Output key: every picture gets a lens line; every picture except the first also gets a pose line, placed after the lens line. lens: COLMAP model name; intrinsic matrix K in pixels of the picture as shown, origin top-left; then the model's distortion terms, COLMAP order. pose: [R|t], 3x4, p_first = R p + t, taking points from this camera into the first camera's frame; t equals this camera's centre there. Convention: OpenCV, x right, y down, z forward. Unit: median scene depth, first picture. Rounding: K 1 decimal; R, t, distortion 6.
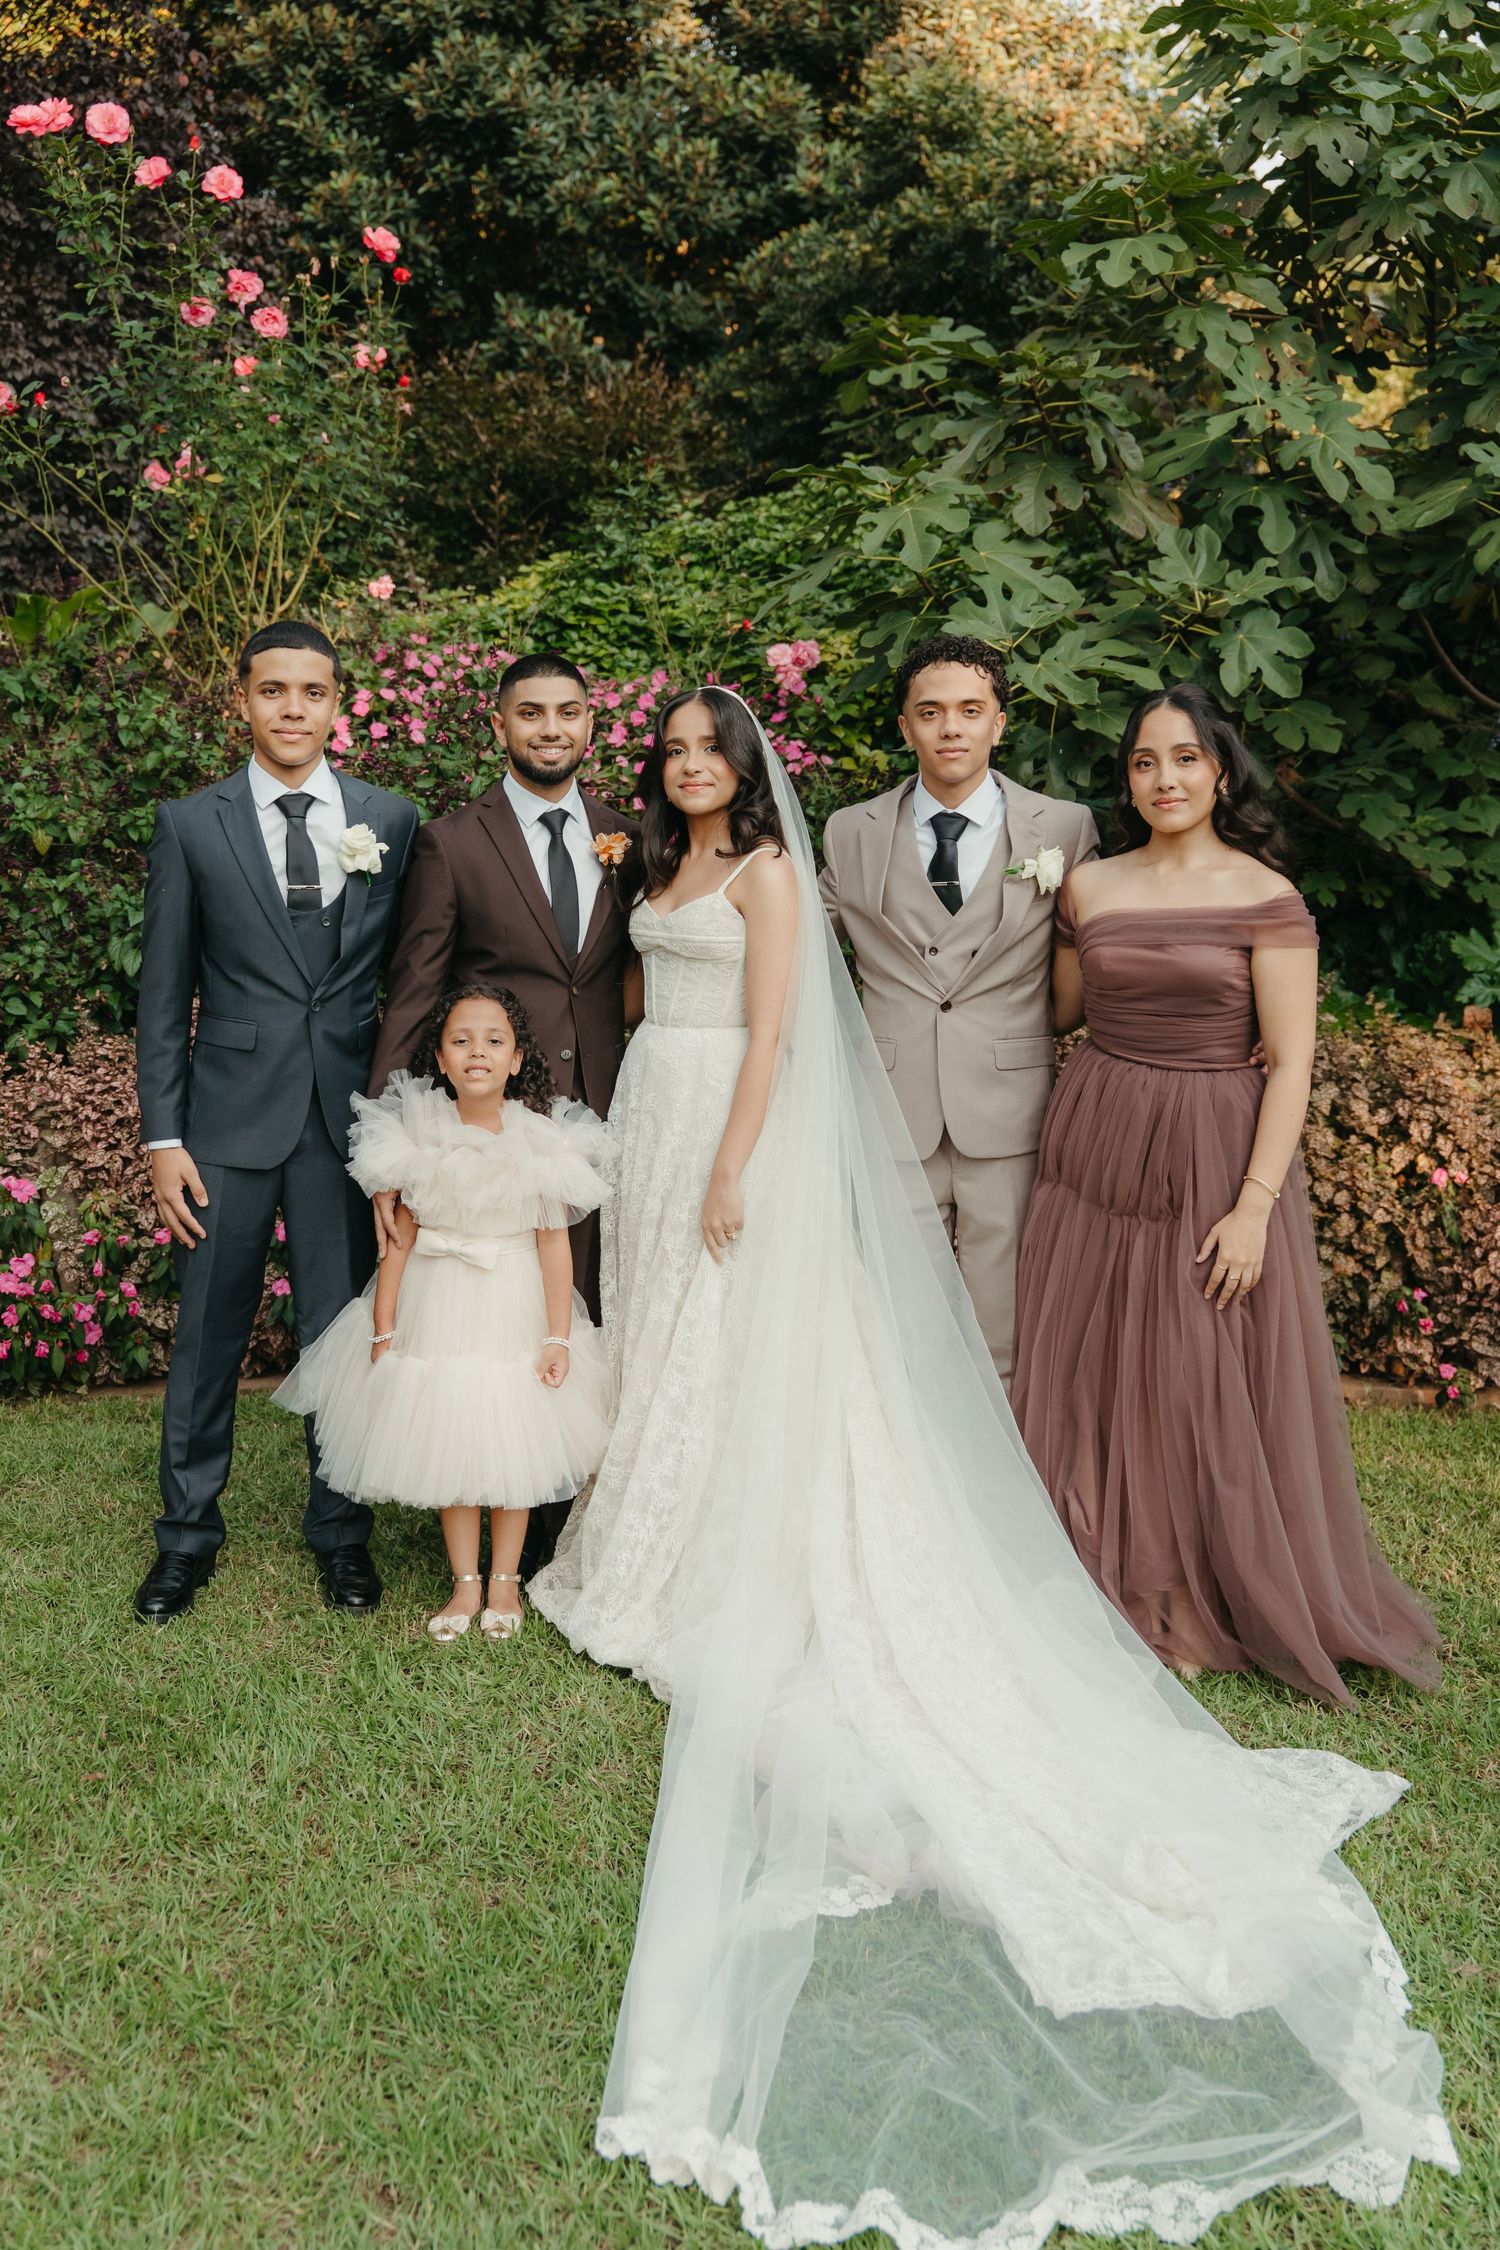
lens RADIAL K [[1975.4, 0, 622.8], [0, 1975.4, 1022.0], [0, 0, 1]] dist [0.006367, 0.000135]
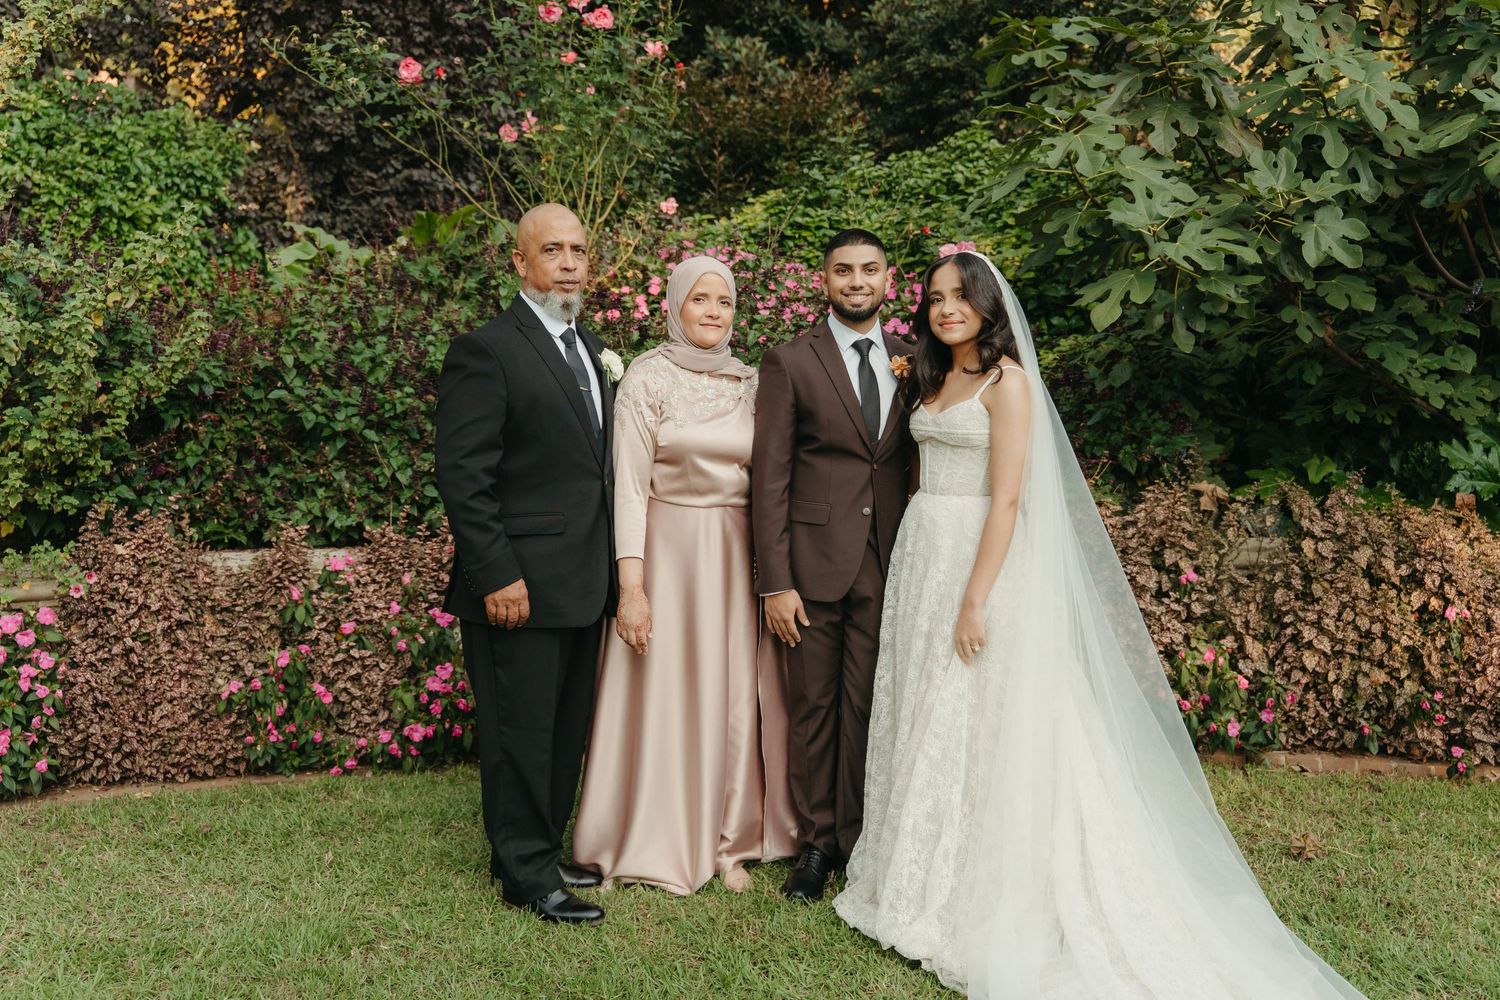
lens RADIAL K [[1325.9, 0, 750.0], [0, 1325.9, 500.0], [0, 0, 1]] dist [-0.000319, 0.004946]
pose [[0.999886, 0.002410, -0.014881, -0.059150], [-0.002666, 0.999848, -0.017215, 0.013826], [0.014838, 0.017252, 0.999741, 0.045450]]
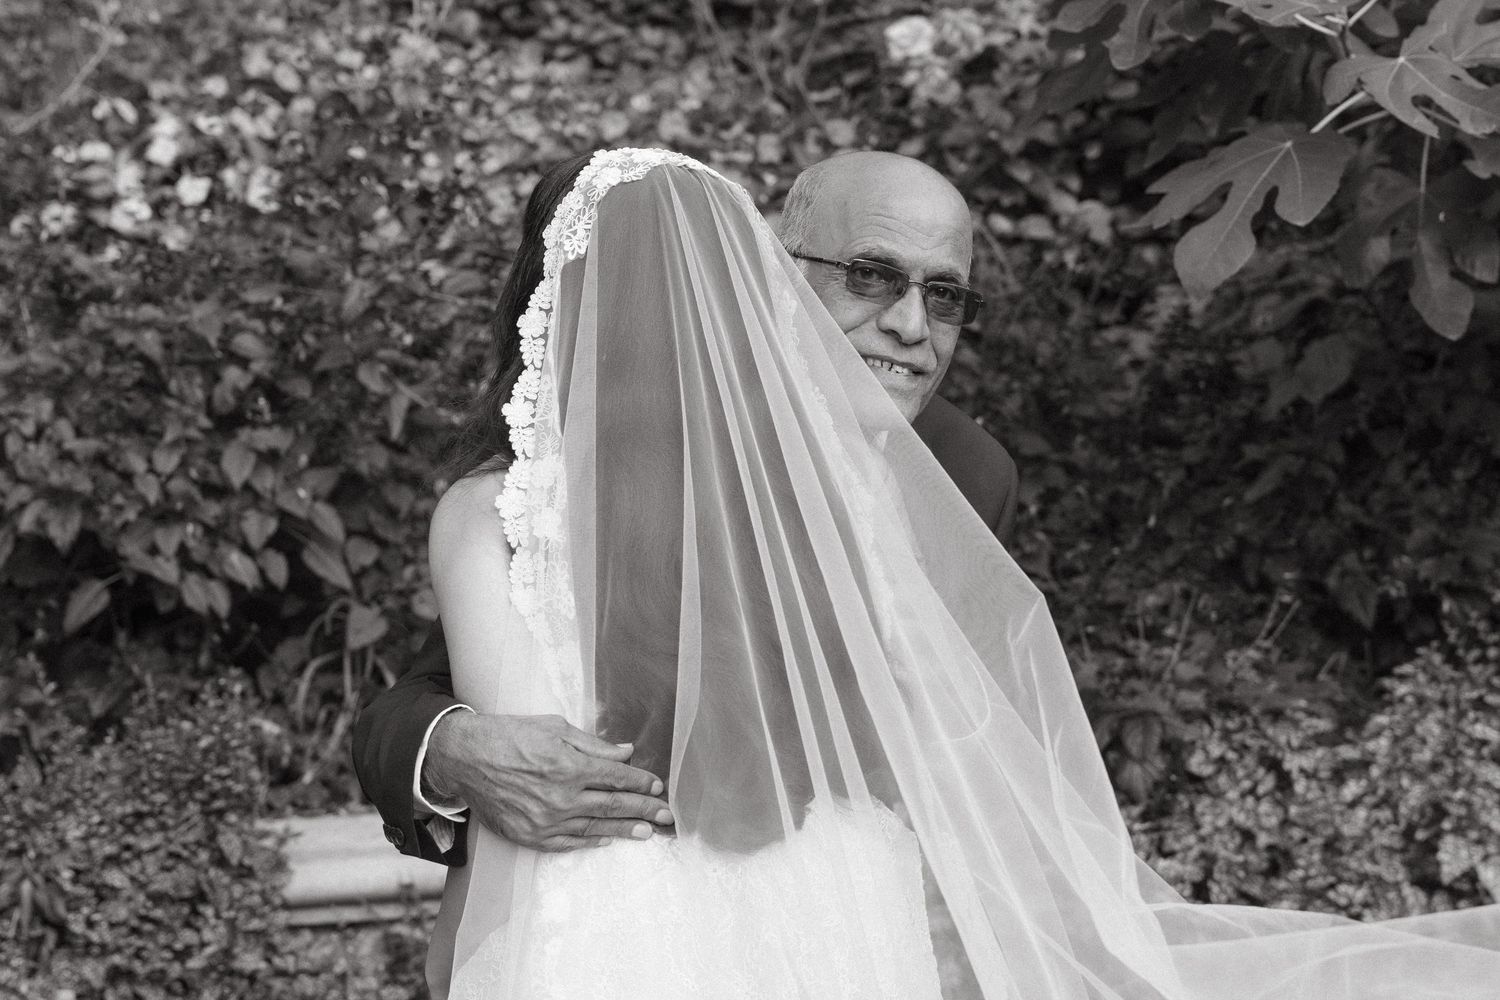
lens RADIAL K [[3242.0, 0, 651.6], [0, 3242.0, 526.4], [0, 0, 1]] dist [0.001557, 0.464716]
pose [[0.999661, -0.024395, -0.009071, 0.013877], [0.024126, 0.999298, -0.028673, -0.028431], [0.009764, 0.028445, 0.999548, 0.109527]]
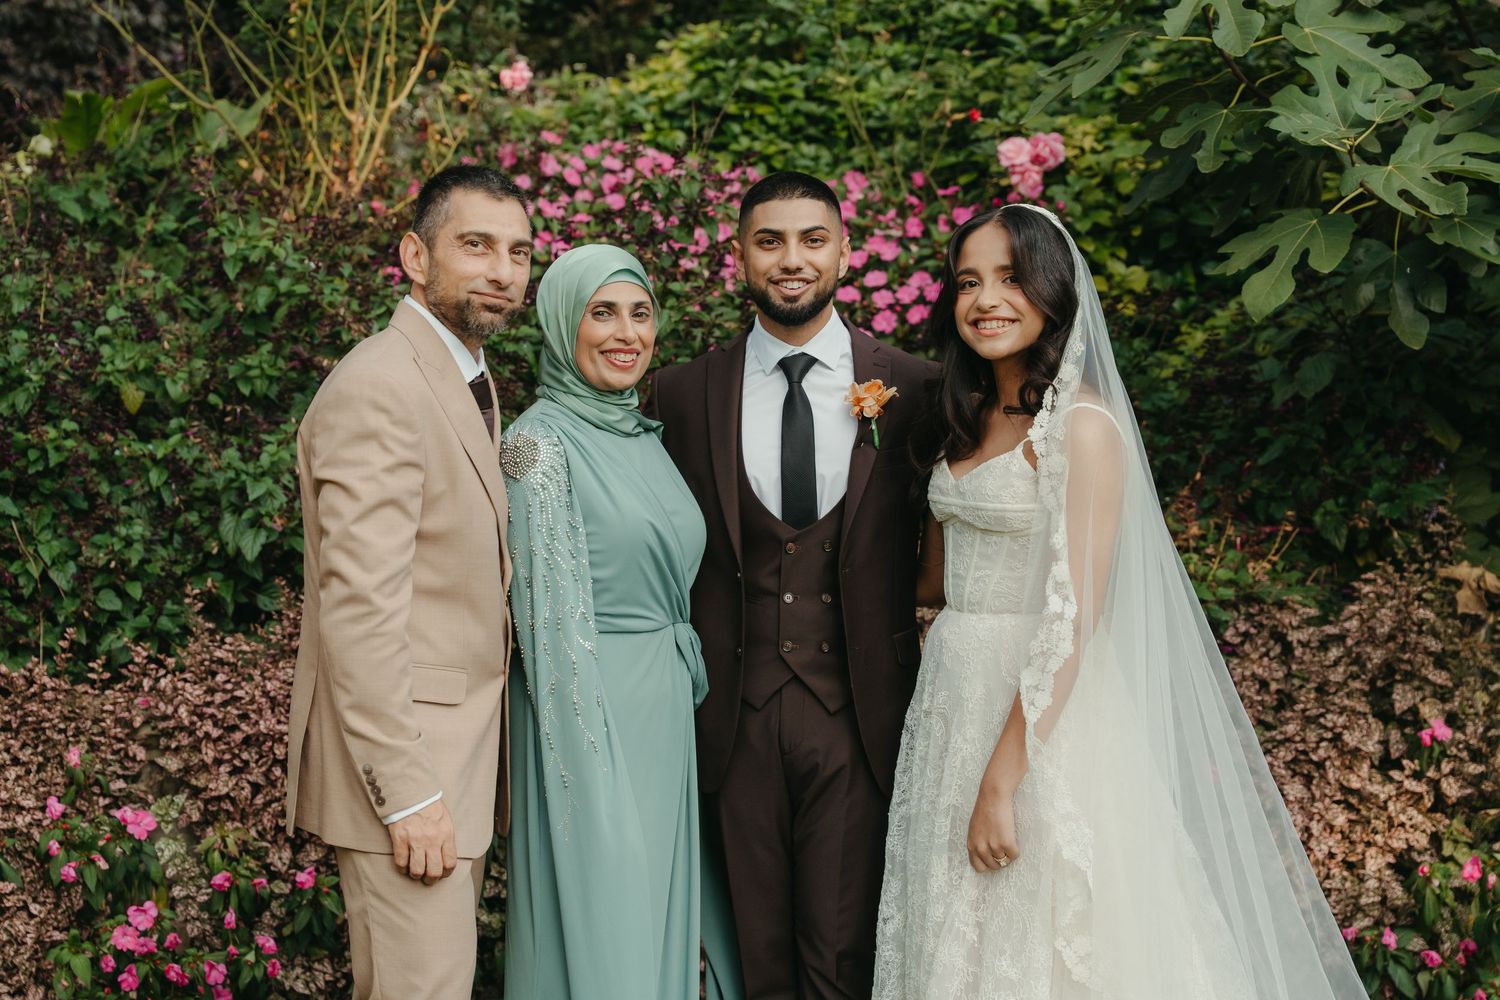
lens RADIAL K [[2546.6, 0, 642.4], [0, 2546.6, 537.2], [0, 0, 1]] dist [0.033349, 0.071302]
pose [[0.999518, -0.013363, -0.028016, -0.053499], [0.012574, 0.999525, -0.028137, -0.001317], [0.028379, 0.027772, 0.999211, -0.046359]]
